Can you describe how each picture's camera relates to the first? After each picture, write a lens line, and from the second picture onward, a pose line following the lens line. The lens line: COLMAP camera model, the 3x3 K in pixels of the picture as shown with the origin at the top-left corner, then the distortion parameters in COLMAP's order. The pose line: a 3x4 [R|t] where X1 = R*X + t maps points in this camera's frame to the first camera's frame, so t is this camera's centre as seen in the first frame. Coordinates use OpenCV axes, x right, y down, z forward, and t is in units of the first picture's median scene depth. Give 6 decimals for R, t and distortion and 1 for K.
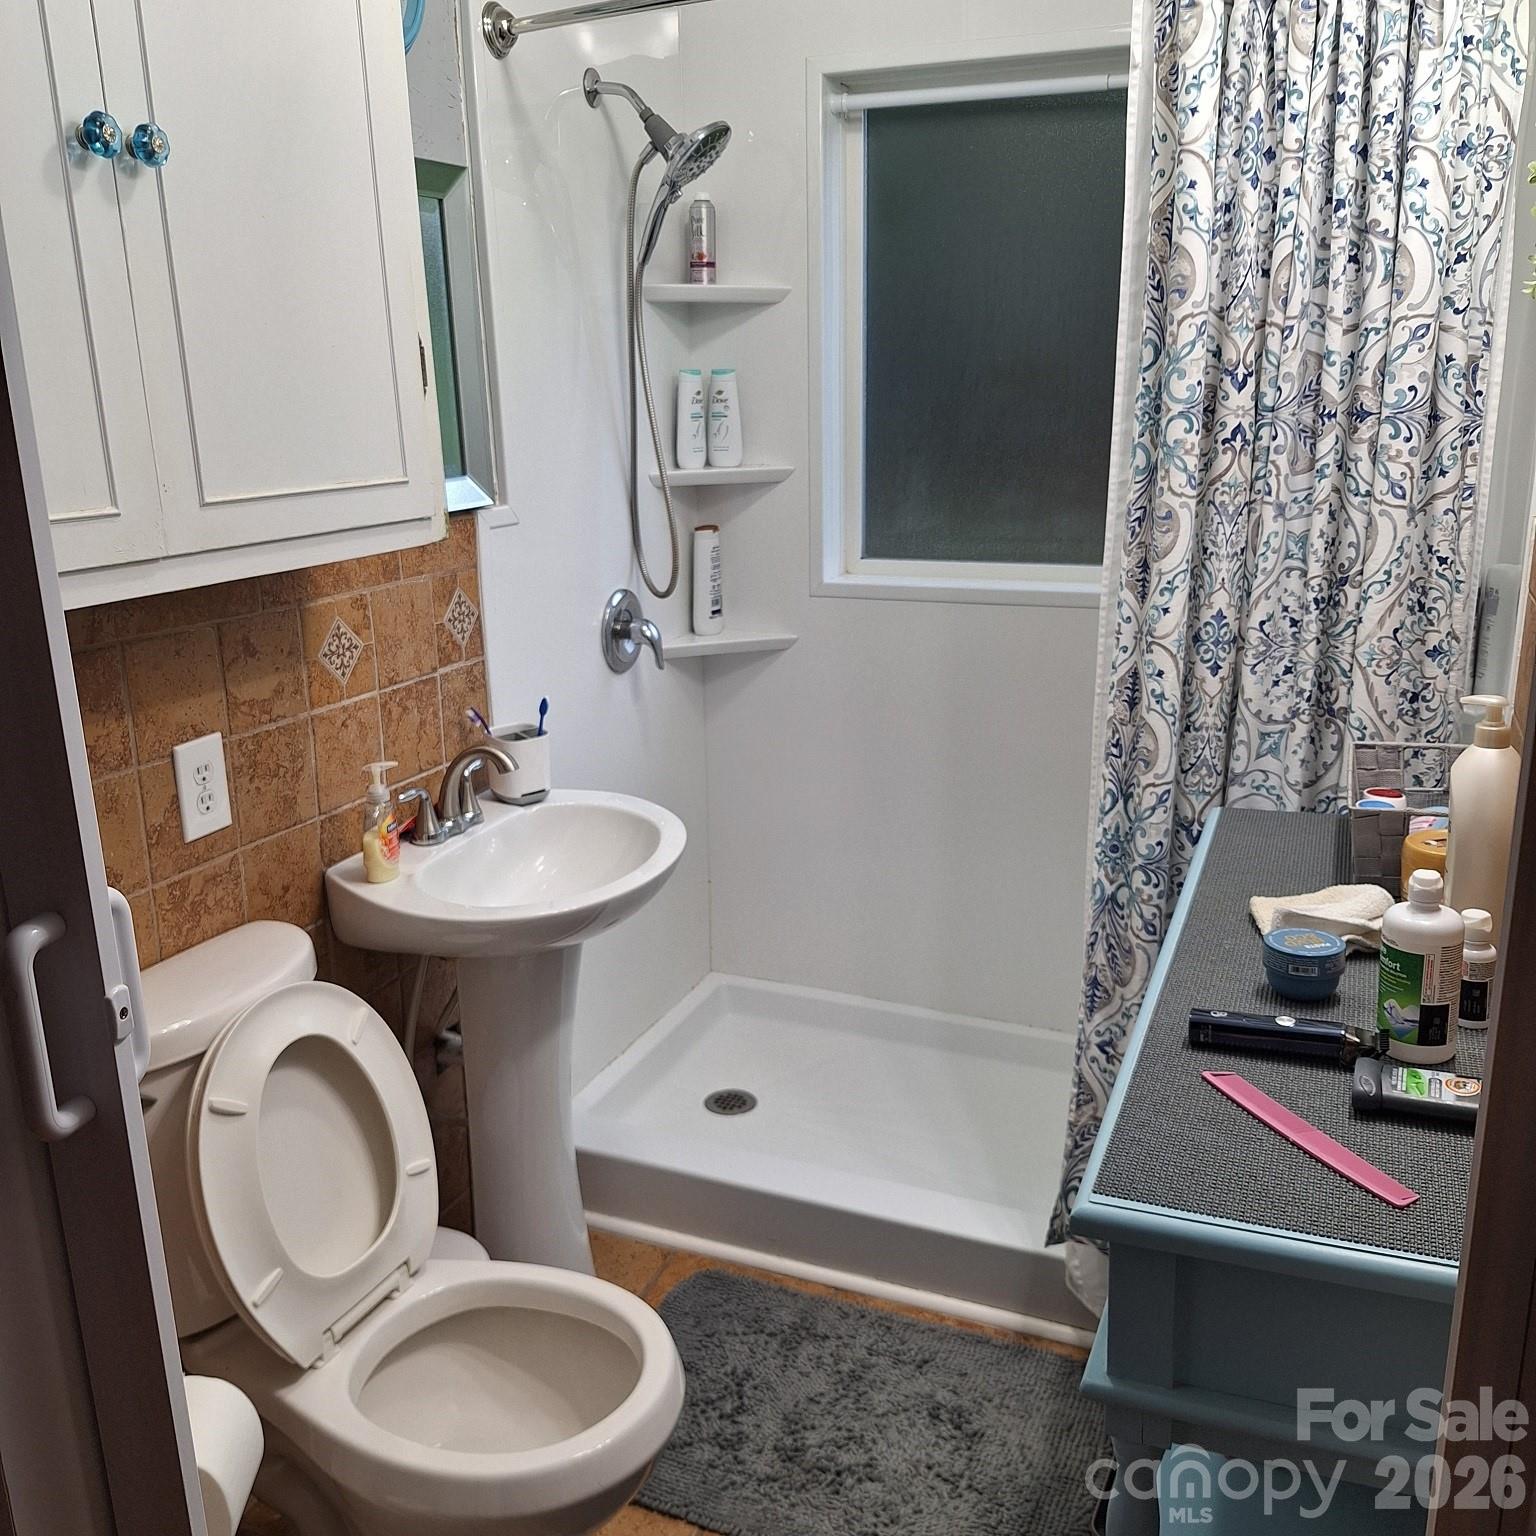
lens RADIAL K [[1430.4, 0, 765.1], [0, 1430.4, 766.3], [0, 0, 1]] dist [0.157124, -0.212028]
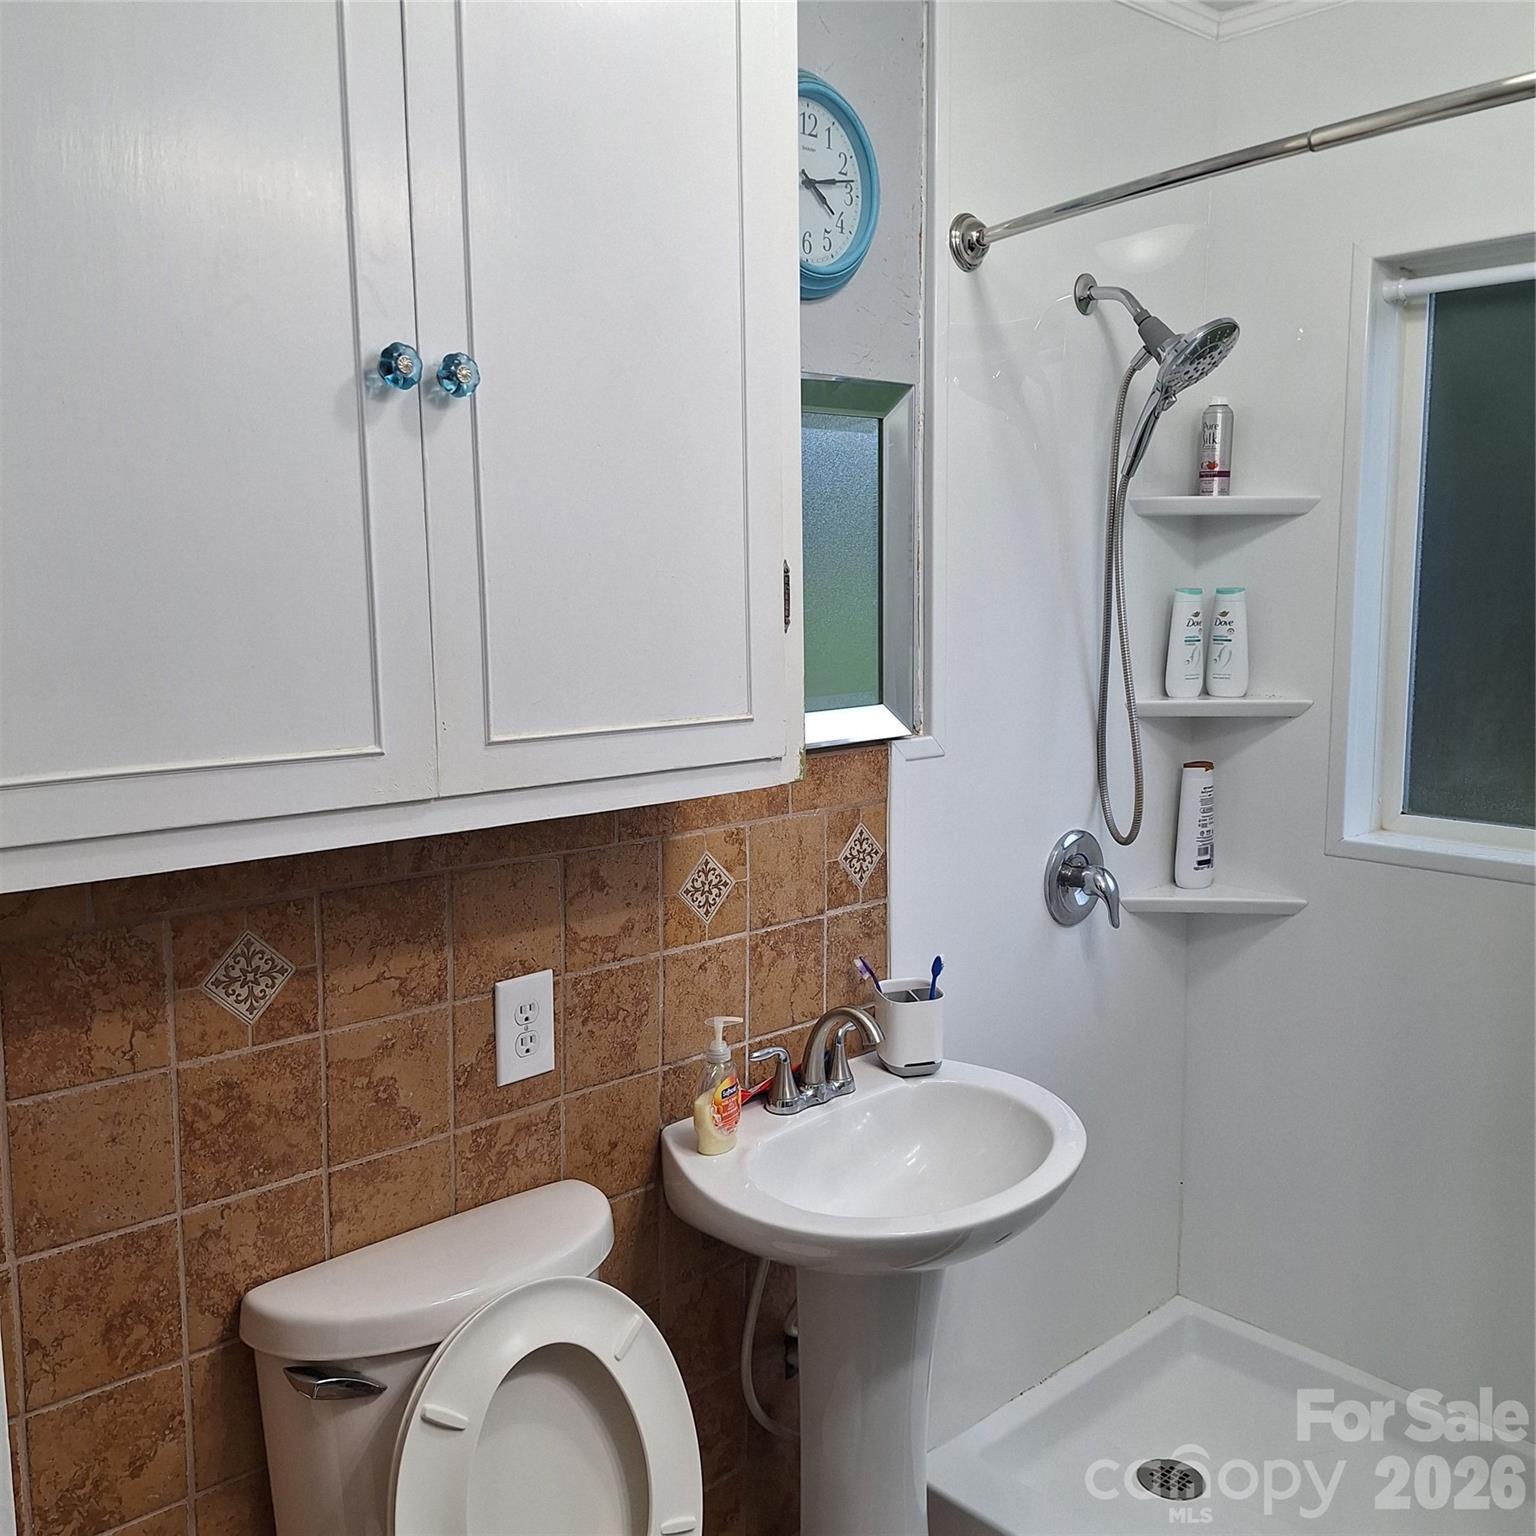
lens RADIAL K [[1430.4, 0, 765.1], [0, 1430.4, 766.3], [0, 0, 1]] dist [0.157124, -0.212028]
pose [[0.914523, 0.067143, -0.398924, 0.094781], [-0.119210, 0.987070, -0.107152, -0.058589], [0.386571, 0.145548, 0.910702, 0.158382]]
